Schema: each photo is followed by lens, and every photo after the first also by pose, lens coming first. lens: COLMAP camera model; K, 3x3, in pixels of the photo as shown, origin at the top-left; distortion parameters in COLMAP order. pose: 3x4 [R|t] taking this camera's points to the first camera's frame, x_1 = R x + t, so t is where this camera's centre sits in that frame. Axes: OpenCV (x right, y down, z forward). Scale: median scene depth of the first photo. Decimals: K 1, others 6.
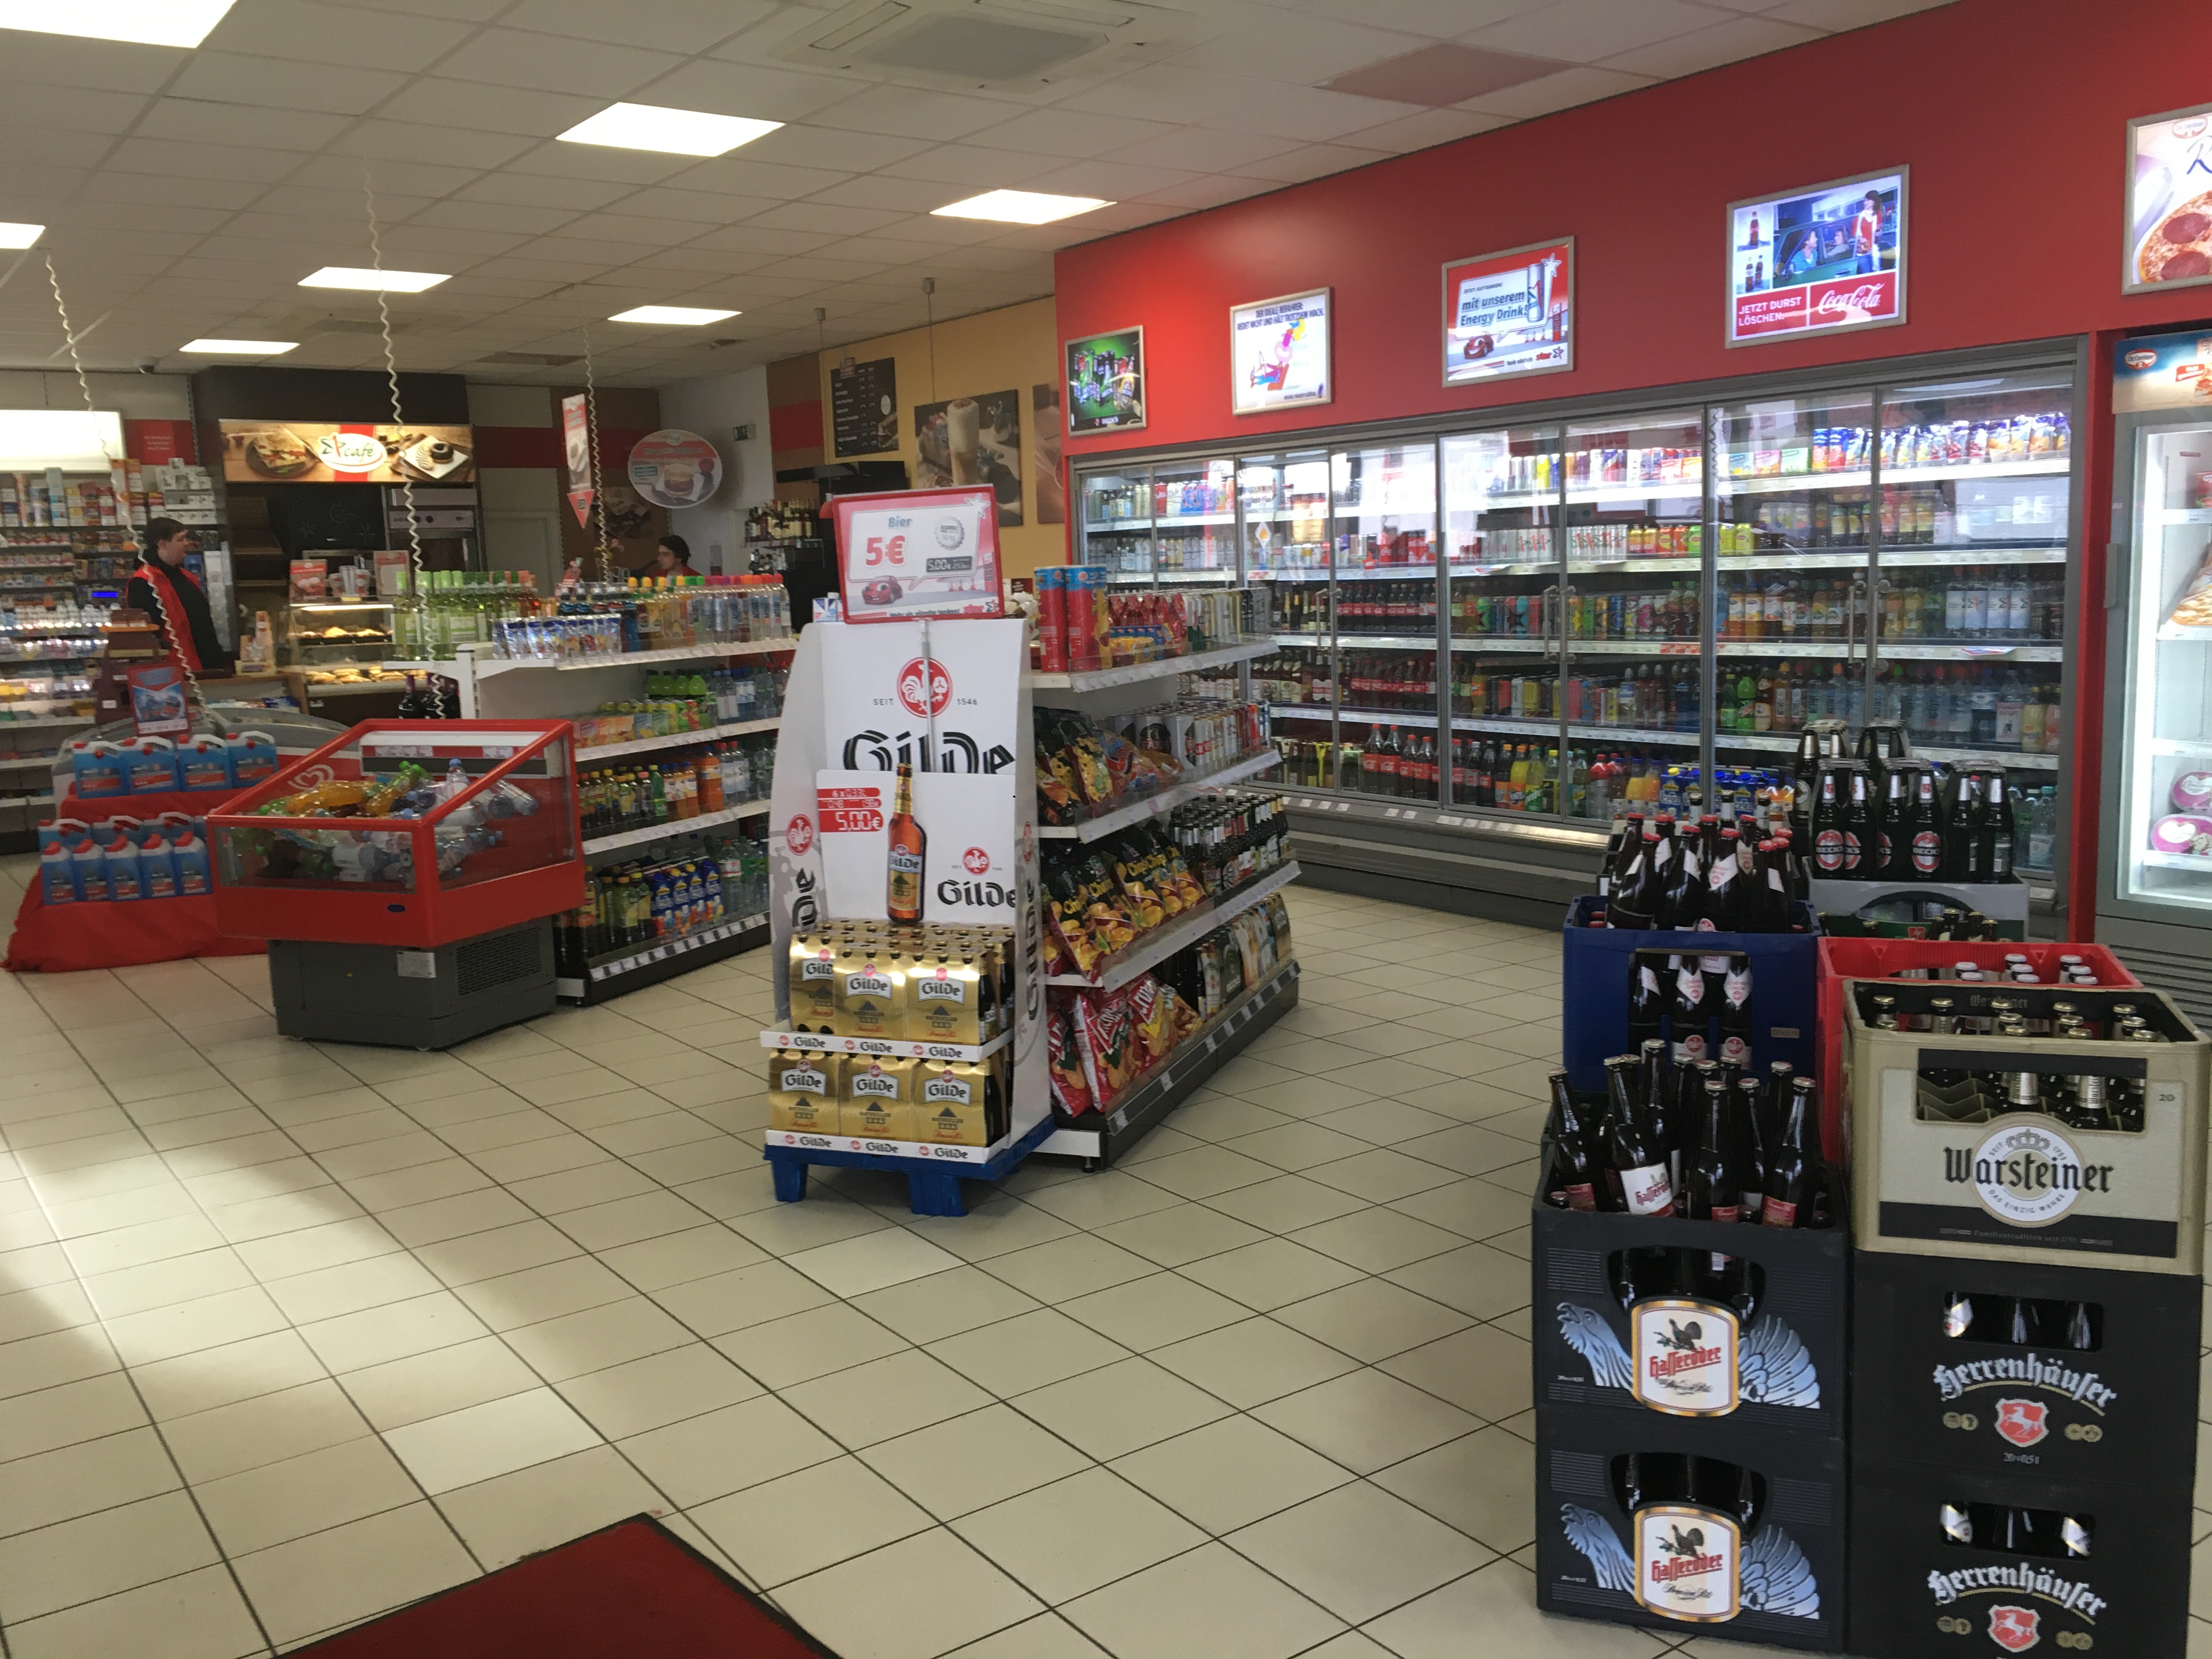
lens RADIAL K [[1859.6, 0, 1106.0], [0, 1859.6, 829.5], [0, 0, 1]] dist [0.066225, -0.106011]
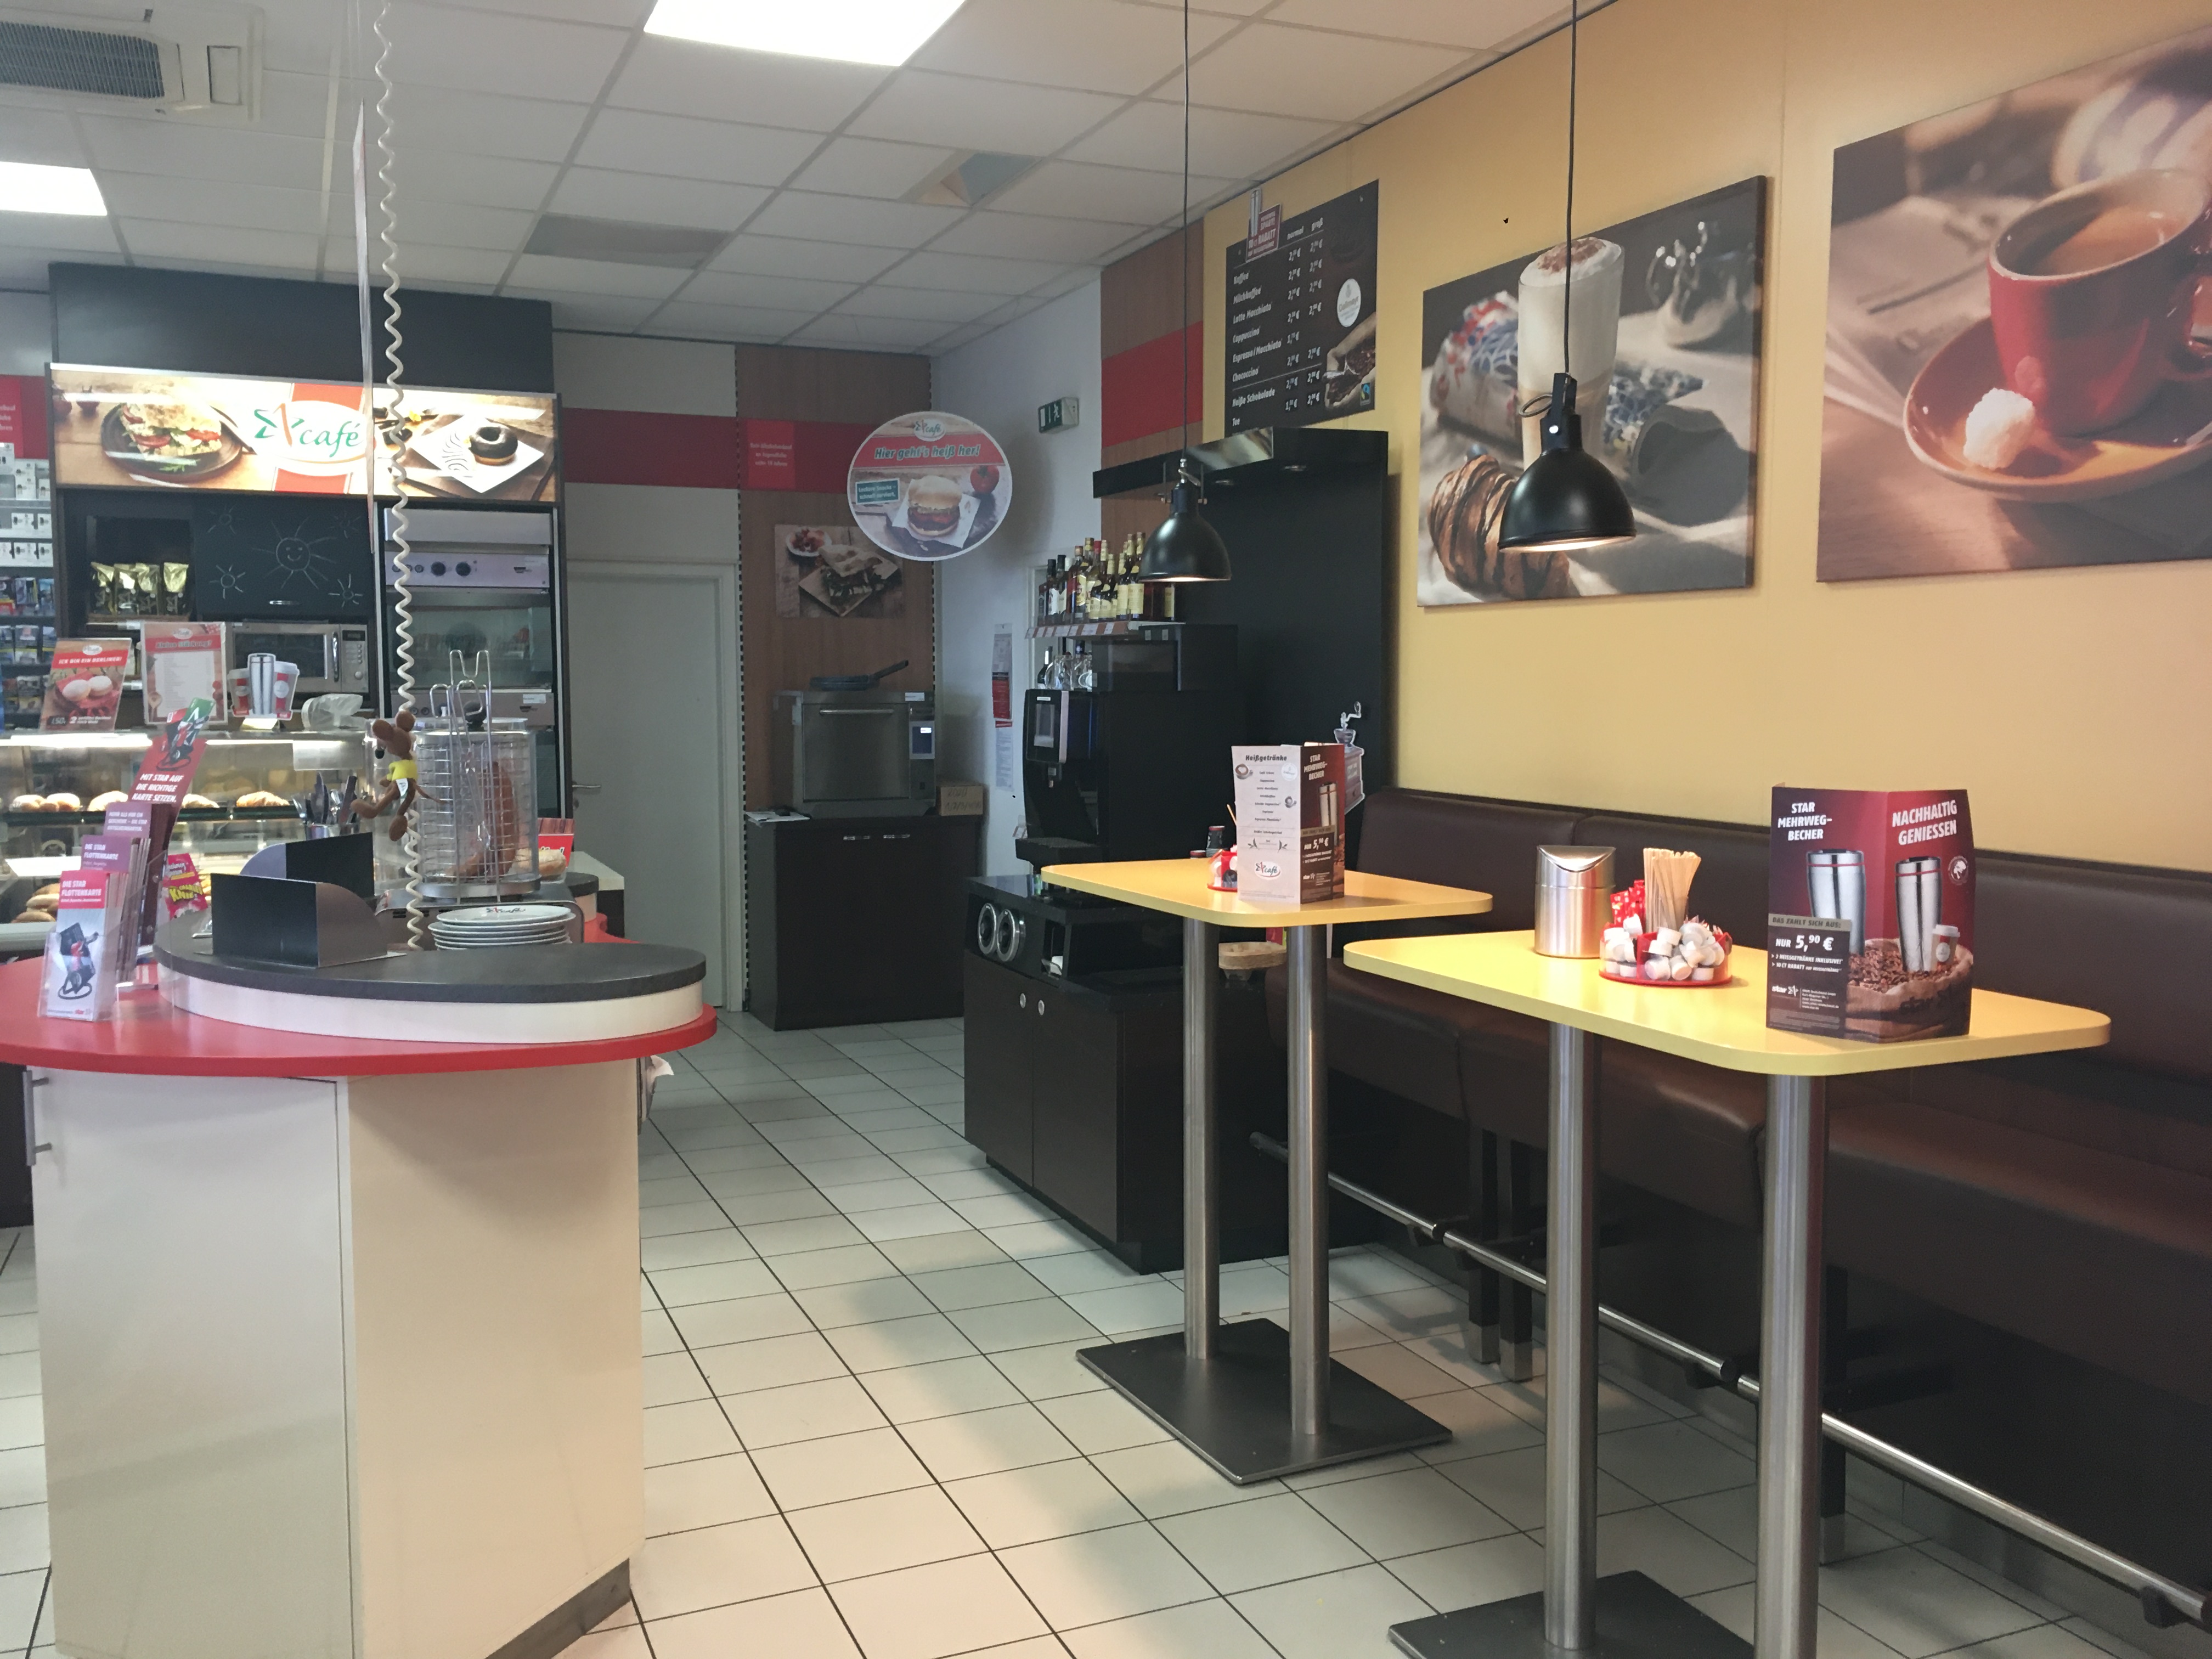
lens RADIAL K [[1859.6, 0, 1106.0], [0, 1859.6, 829.5], [0, 0, 1]] dist [0.066225, -0.106011]
pose [[0.976059, 0.048533, -0.212023, -0.071650], [-0.059524, 0.997178, -0.045760, -0.082446], [0.209204, 0.057285, 0.976193, 0.549702]]
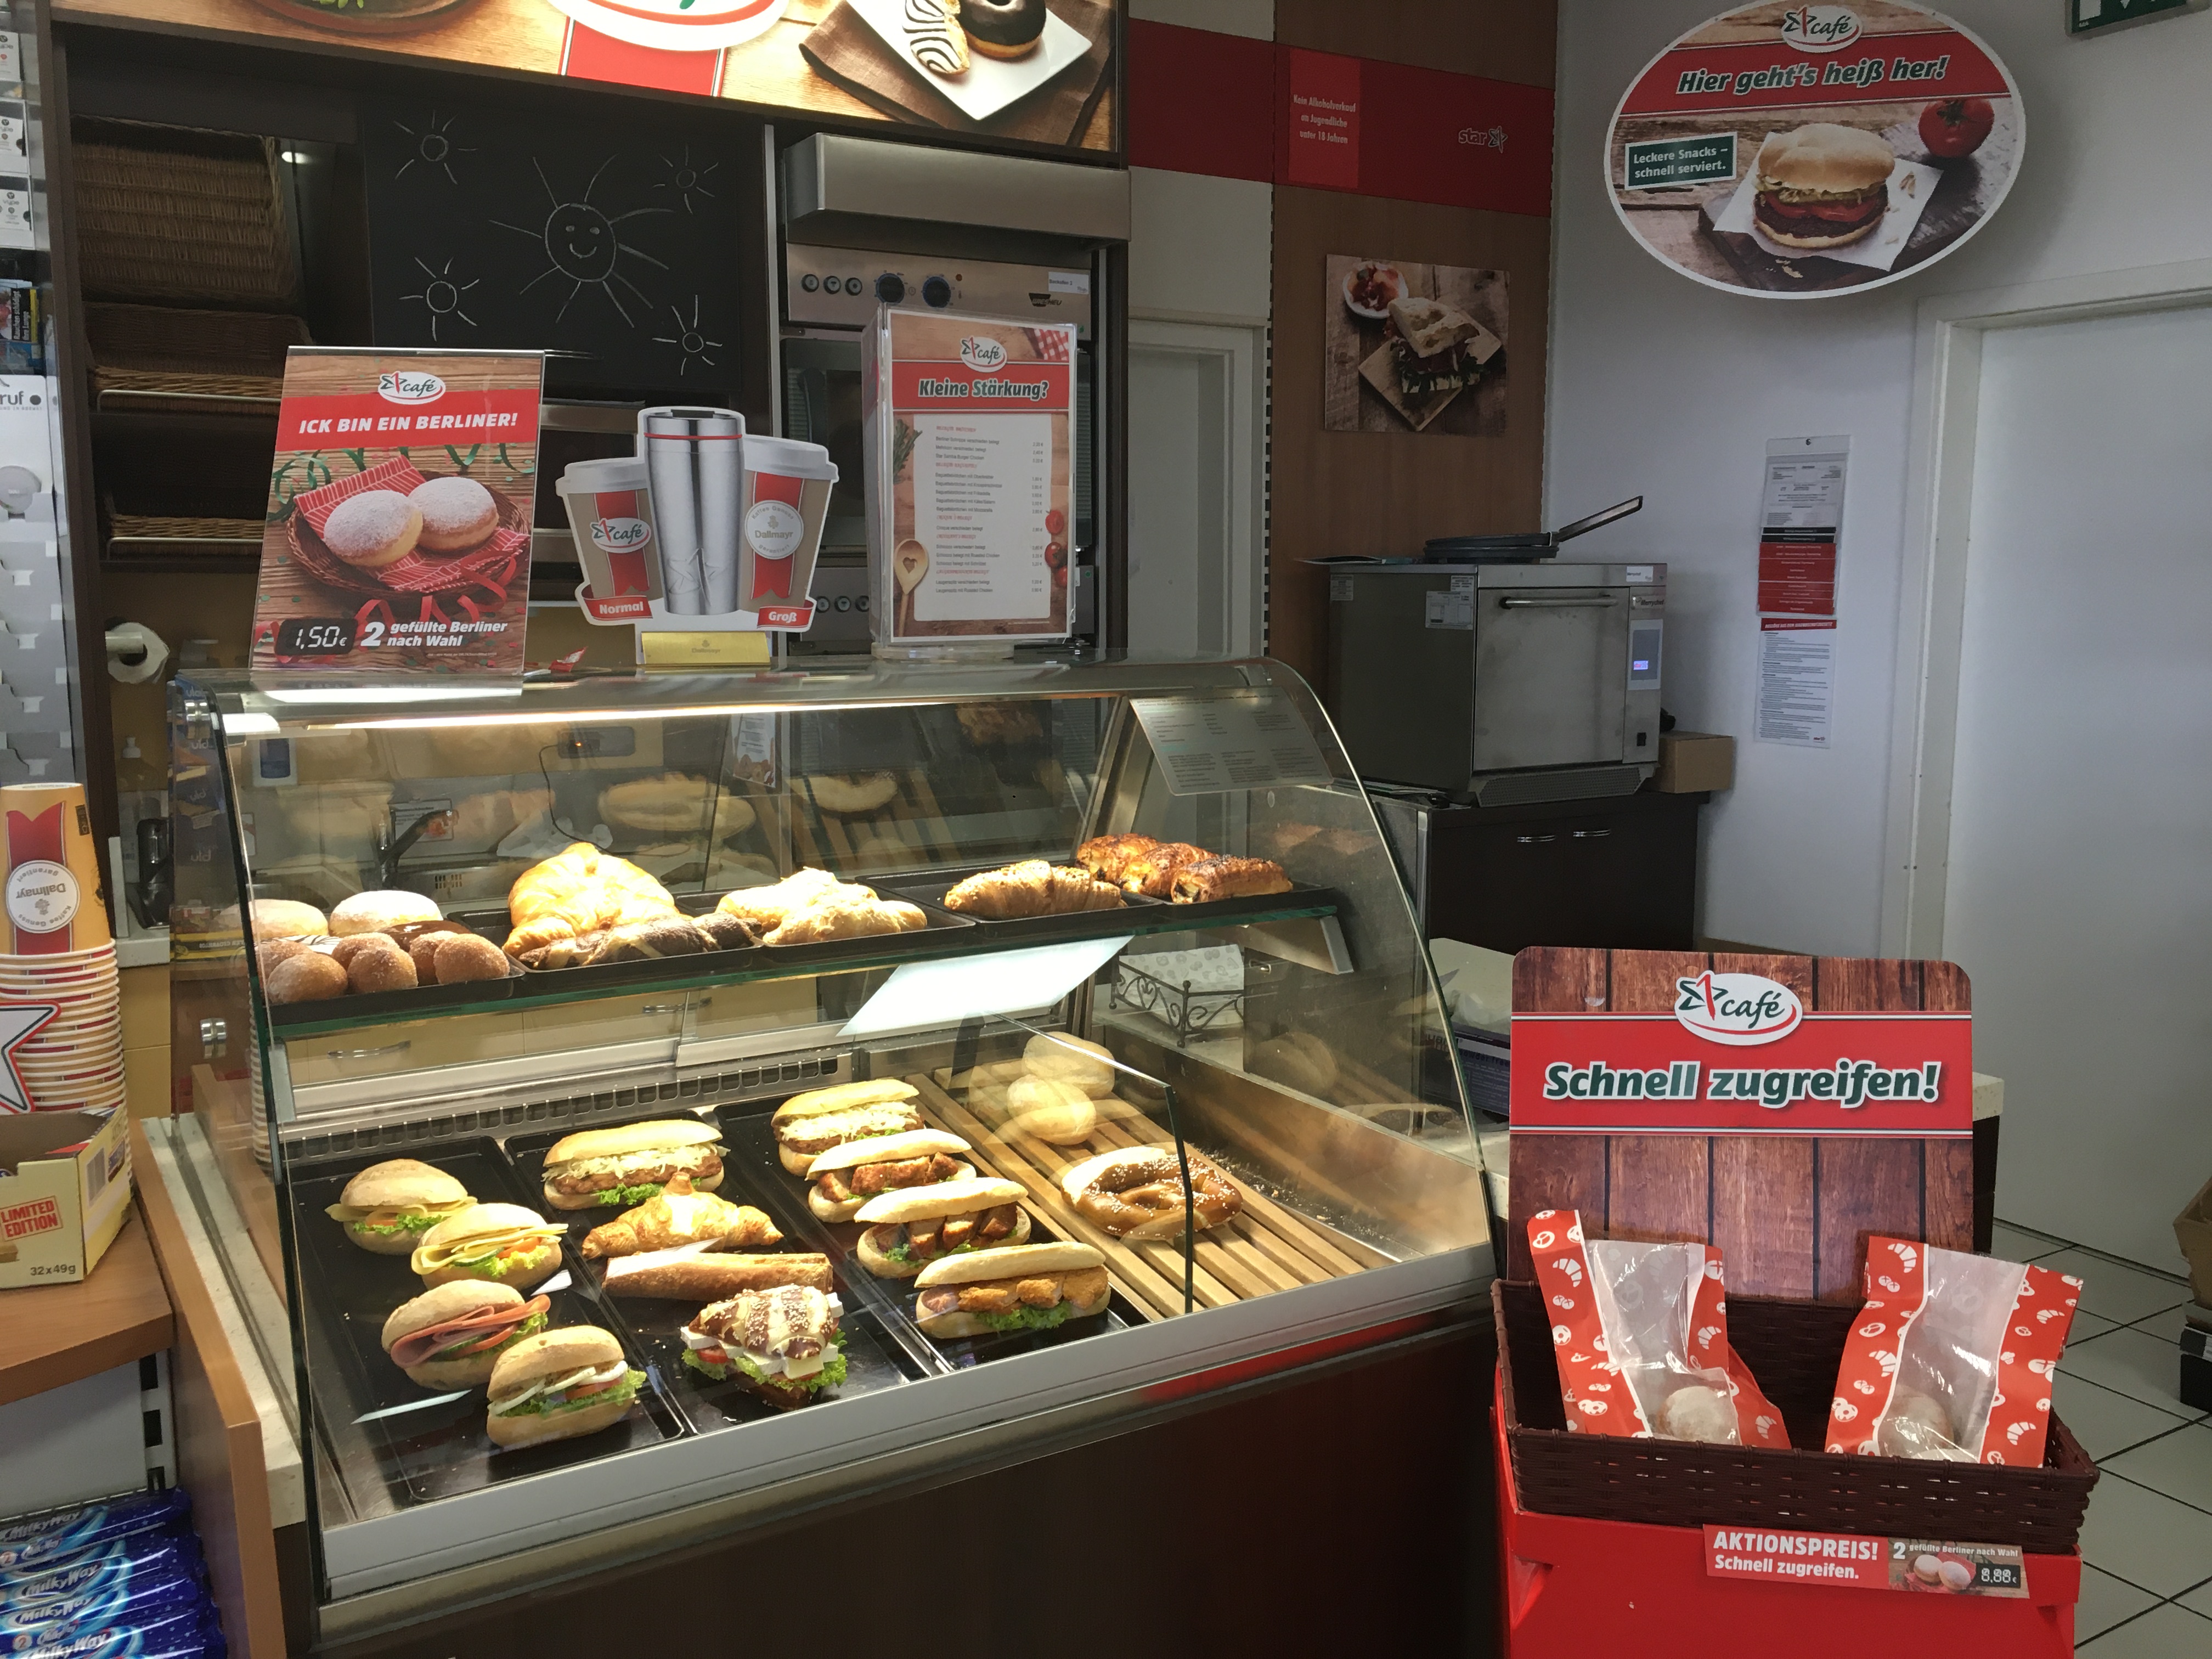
lens RADIAL K [[1859.6, 0, 1106.0], [0, 1859.6, 829.5], [0, 0, 1]] dist [0.066225, -0.106011]
pose [[0.996638, 0.040709, -0.071101, -0.334654], [-0.040696, 0.999170, 0.001625, -0.102252], [0.071108, 0.001274, 0.997468, 0.797829]]
